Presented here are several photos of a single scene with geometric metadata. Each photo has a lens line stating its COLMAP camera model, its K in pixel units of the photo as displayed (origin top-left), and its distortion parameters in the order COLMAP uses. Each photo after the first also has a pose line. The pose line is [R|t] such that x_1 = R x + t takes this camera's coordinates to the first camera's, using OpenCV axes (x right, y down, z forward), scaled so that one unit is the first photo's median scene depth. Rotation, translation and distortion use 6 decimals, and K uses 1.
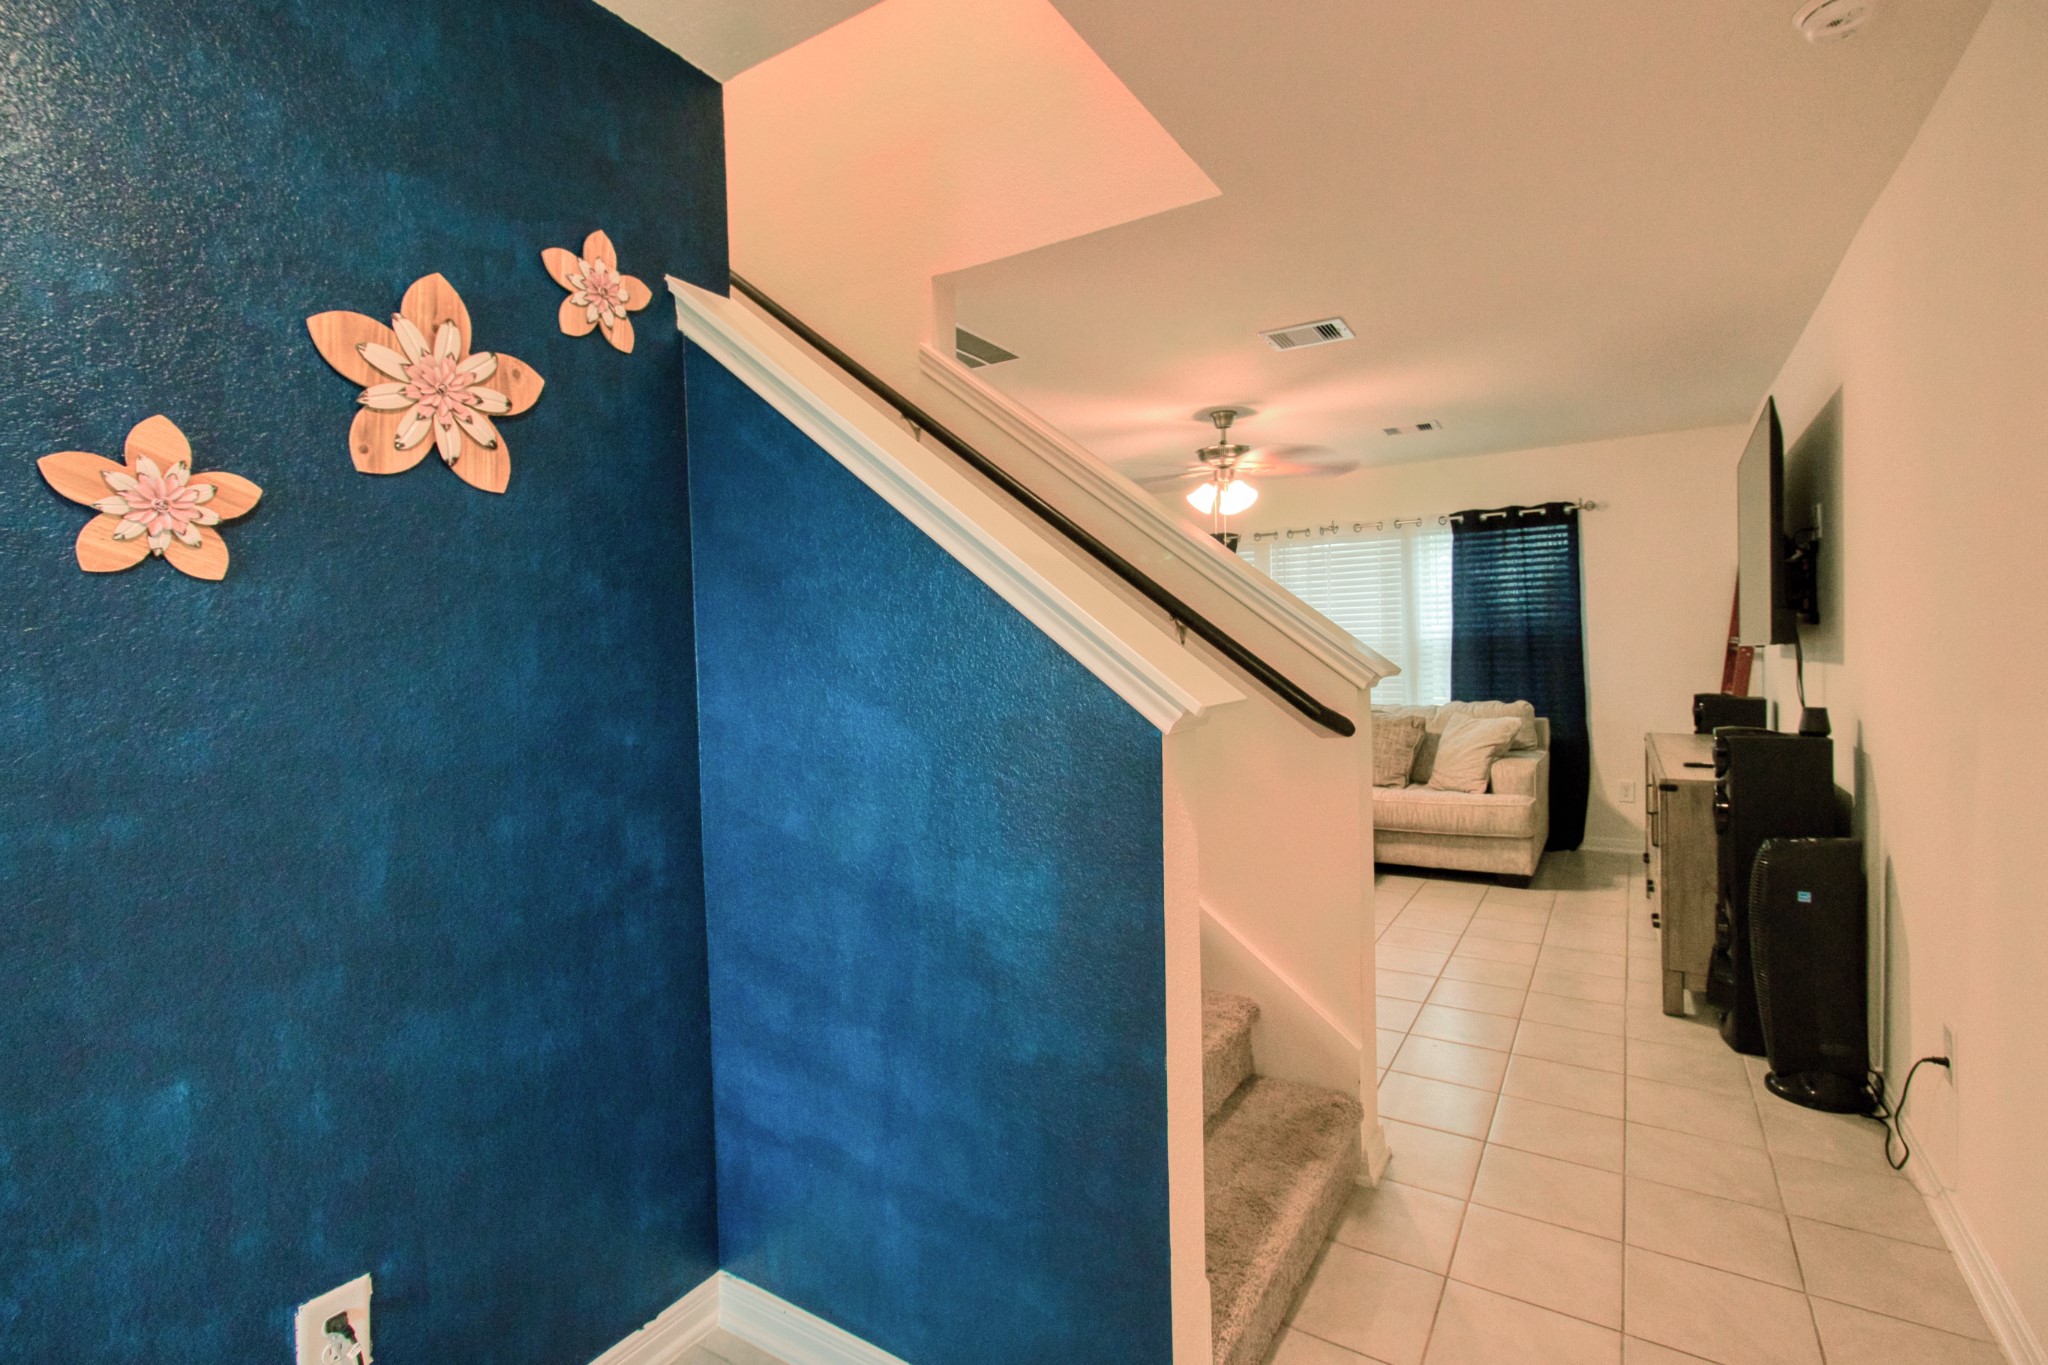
lens RADIAL K [[955.8, 0, 1040.9], [0, 955.8, 663.5], [0, 0, 1]] dist [0.018965, -0.016240]
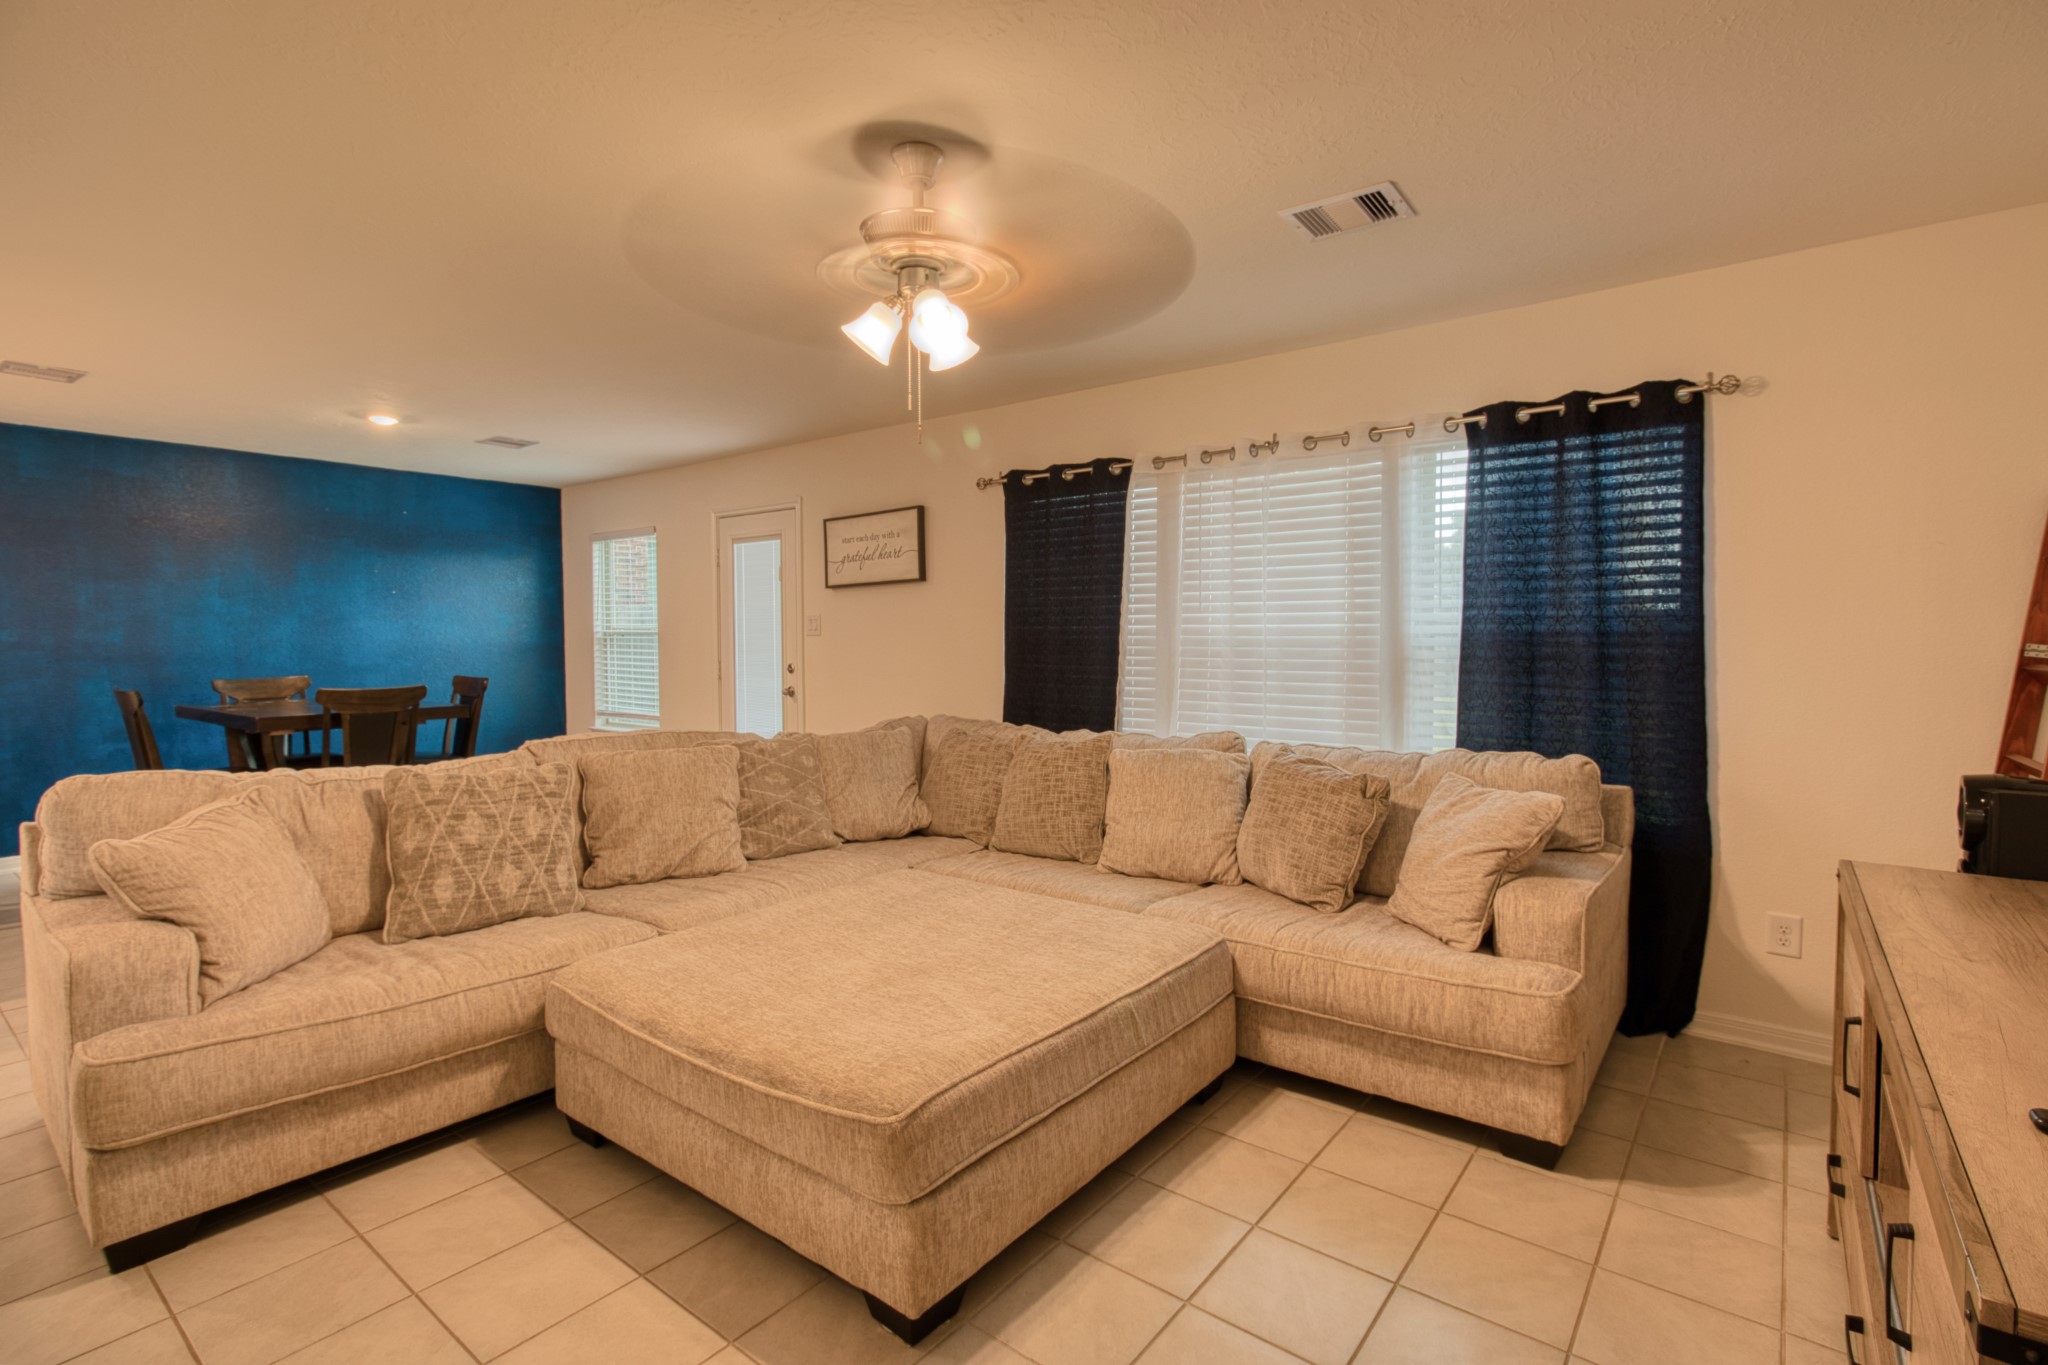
lens RADIAL K [[955.8, 0, 1040.9], [0, 955.8, 663.5], [0, 0, 1]] dist [0.018965, -0.016240]
pose [[0.994065, 0.024412, -0.106012, 0.256973], [-0.022540, 0.999569, 0.018818, -0.014574], [0.106426, -0.016317, 0.994187, 0.434740]]
